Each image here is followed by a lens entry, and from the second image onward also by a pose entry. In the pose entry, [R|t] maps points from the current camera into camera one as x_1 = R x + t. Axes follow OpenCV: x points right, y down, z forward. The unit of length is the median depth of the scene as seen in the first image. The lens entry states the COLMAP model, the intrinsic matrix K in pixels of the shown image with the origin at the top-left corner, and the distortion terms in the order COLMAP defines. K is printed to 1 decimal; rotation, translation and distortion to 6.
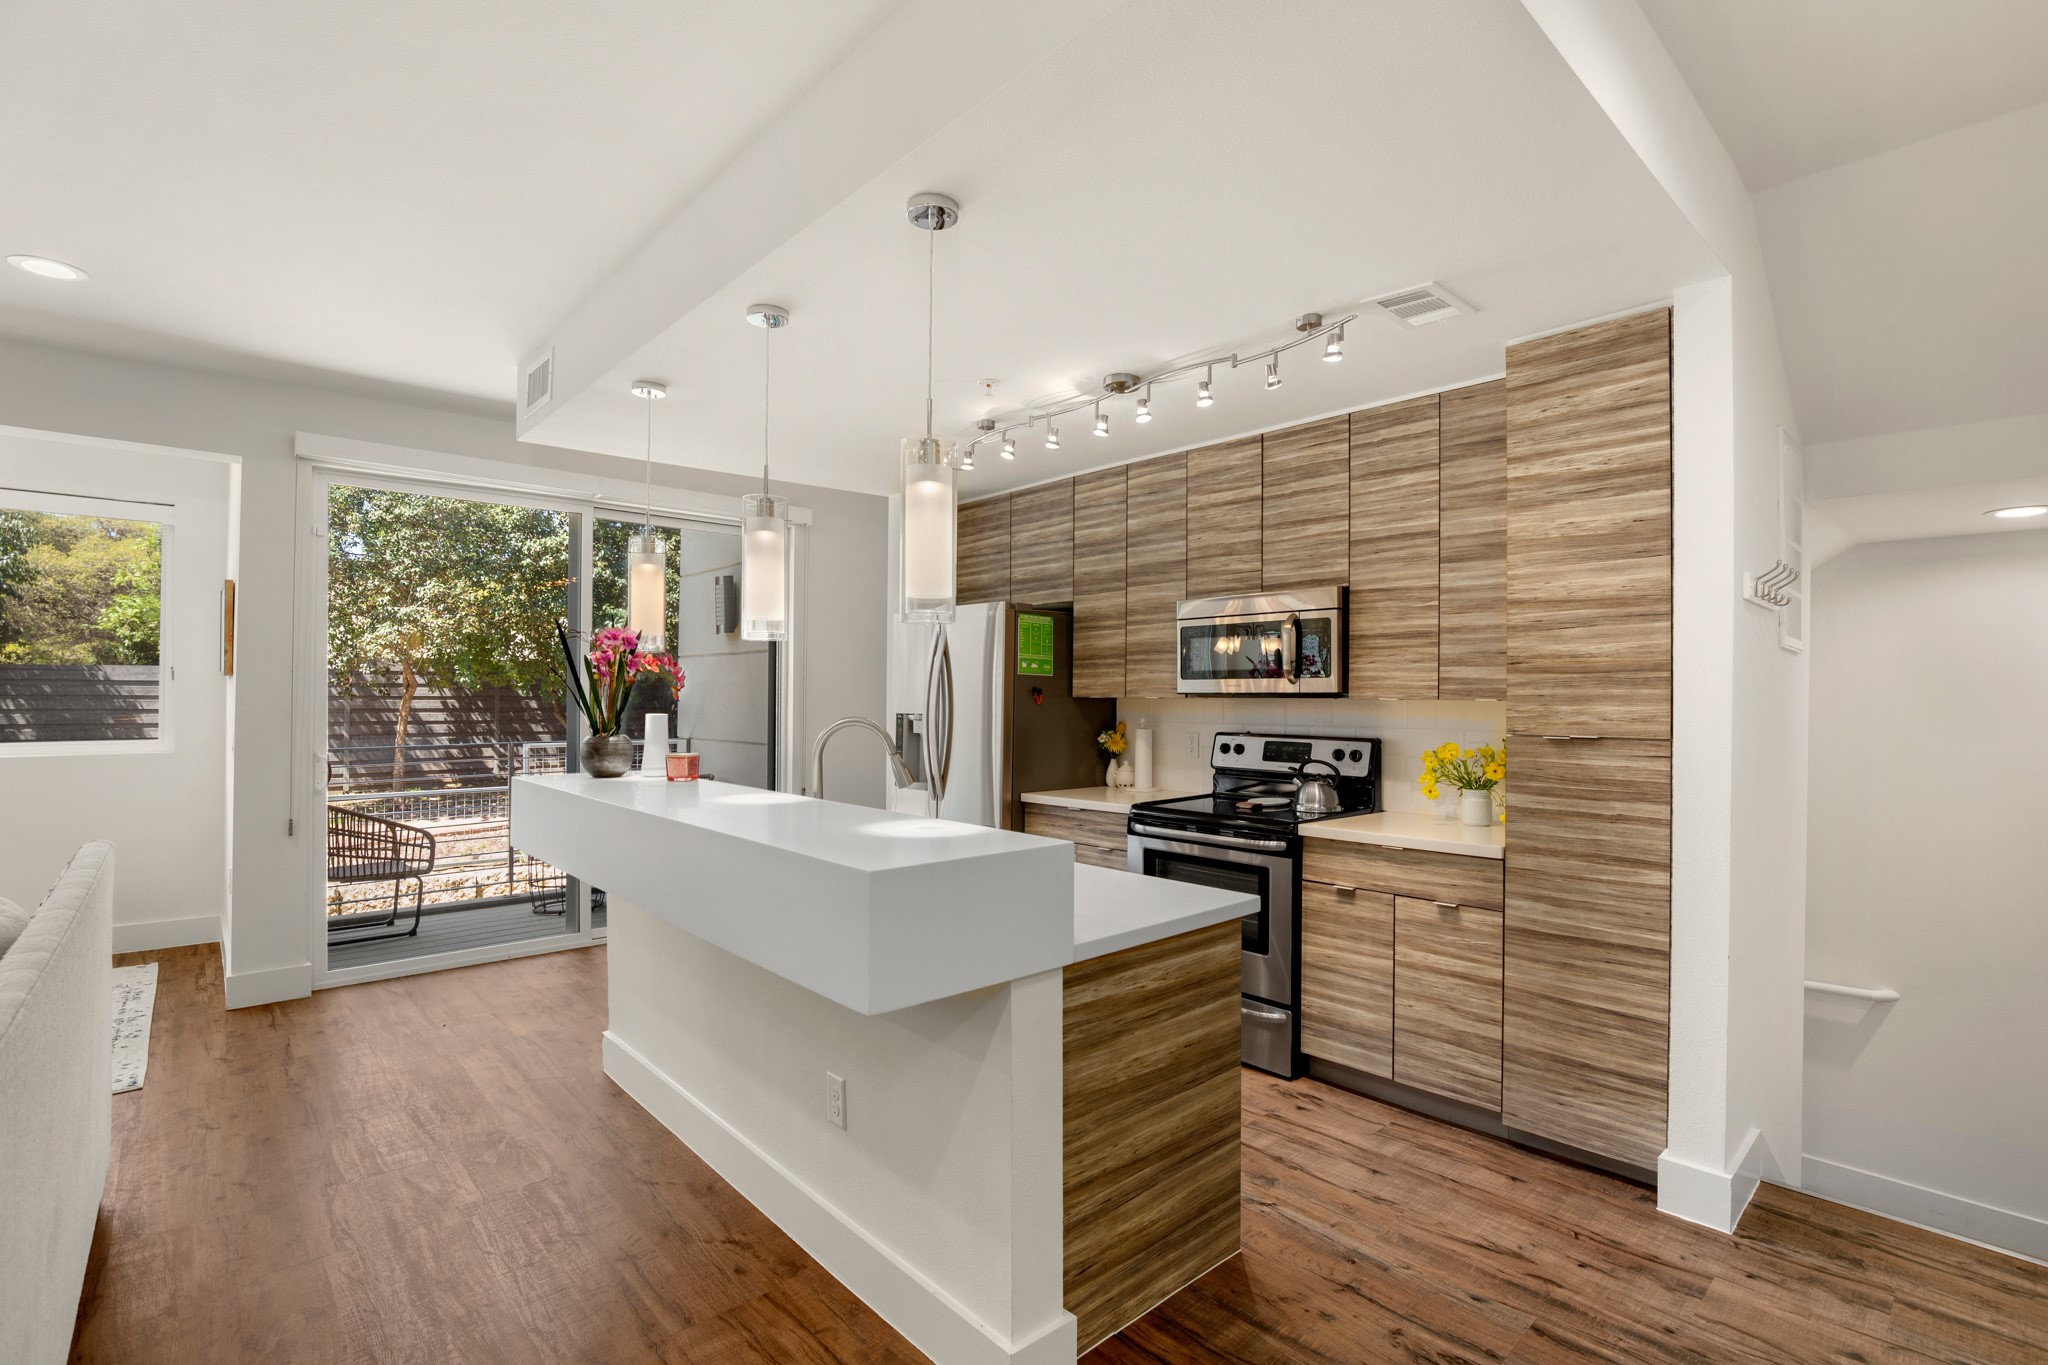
lens RADIAL K [[954.3, 0, 1024.0], [0, 954.3, 682.5], [0, 0, 1]] dist [-0.031830, -0.000035]
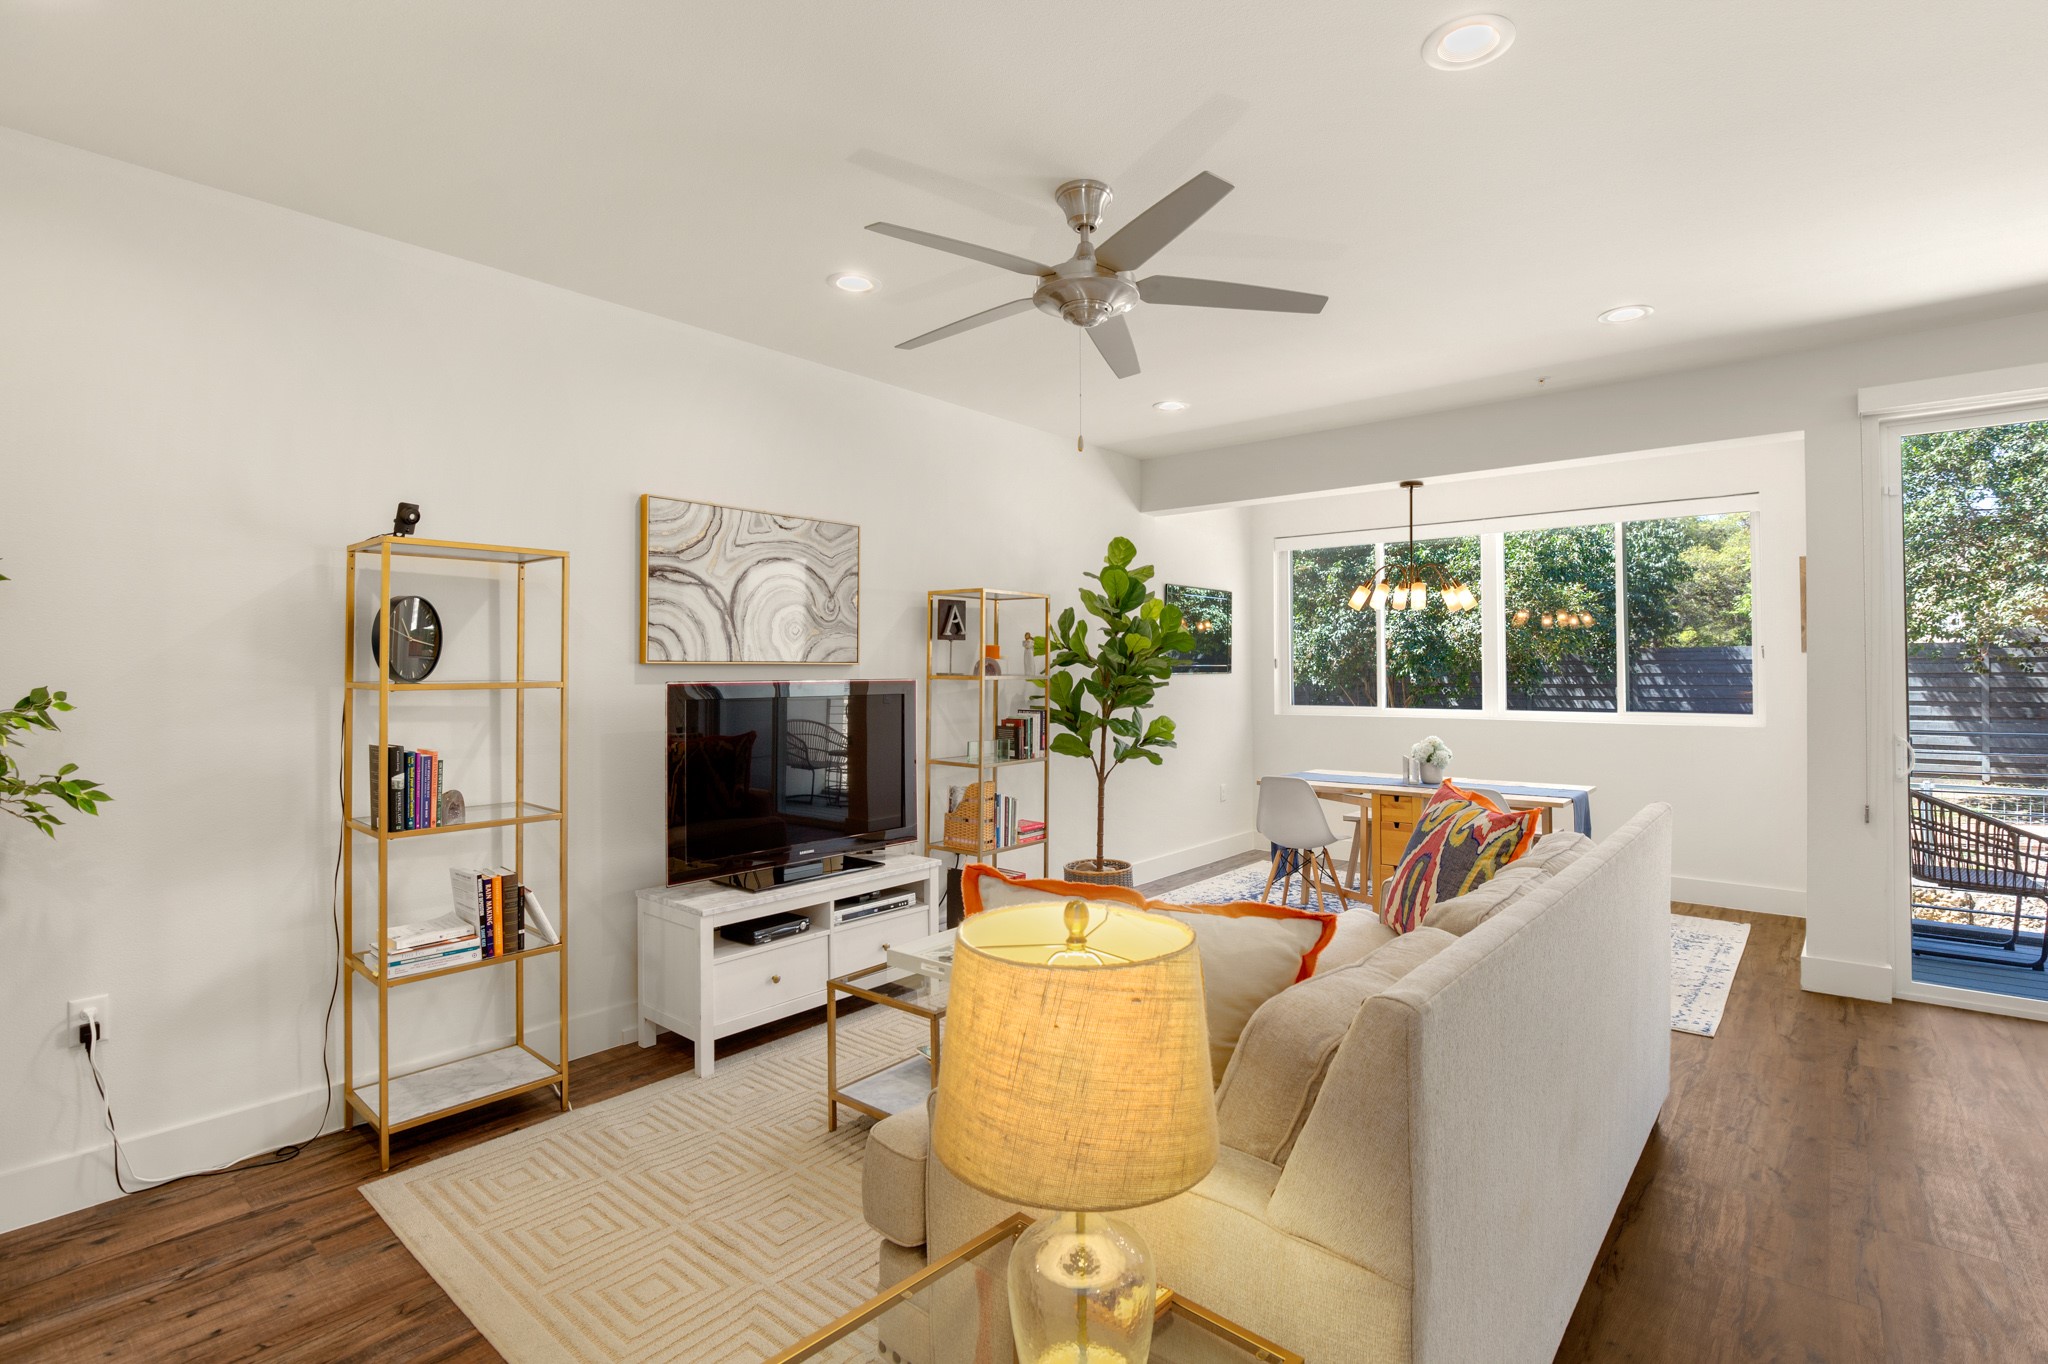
lens RADIAL K [[944.7, 0, 1060.4], [0, 944.7, 662.1], [0, 0, 1]] dist [-0.014196, 0.000541]
pose [[0.151896, -0.016223, -0.988263, 0.019761], [0.018900, 0.999730, -0.013506, 0.001221], [0.988216, -0.016627, 0.152162, 0.093305]]
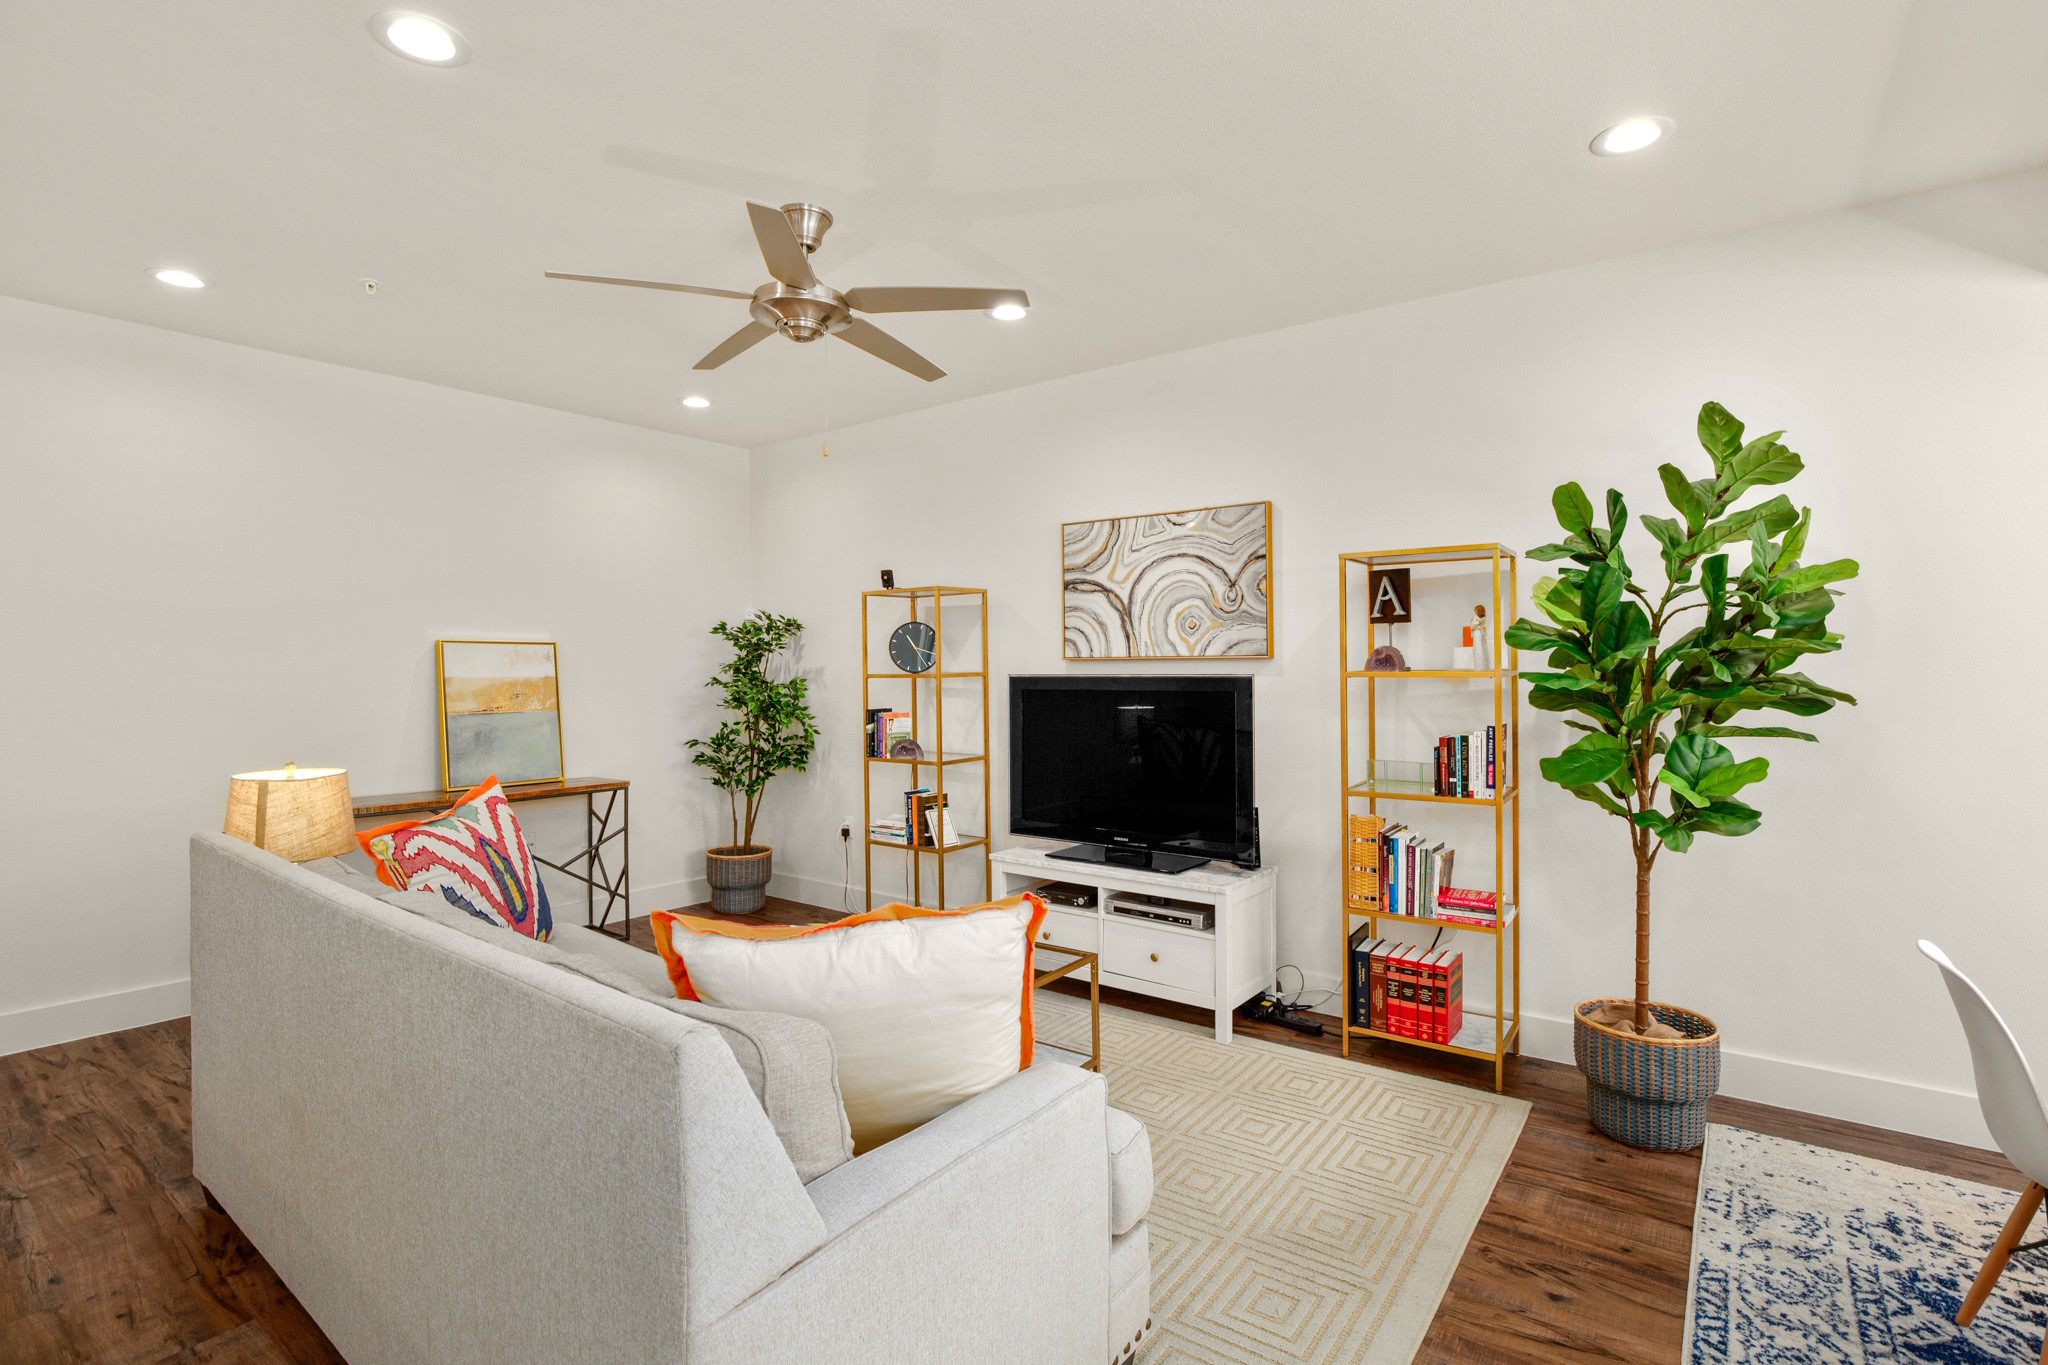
lens RADIAL K [[954.3, 0, 1024.0], [0, 954.3, 682.5], [0, 0, 1]] dist [-0.031830, -0.000035]
pose [[-0.978586, 0.008484, -0.205662, -0.767433], [0.007329, 0.999953, 0.006377, 0.002119], [0.205707, 0.004733, -0.978602, 1.085611]]
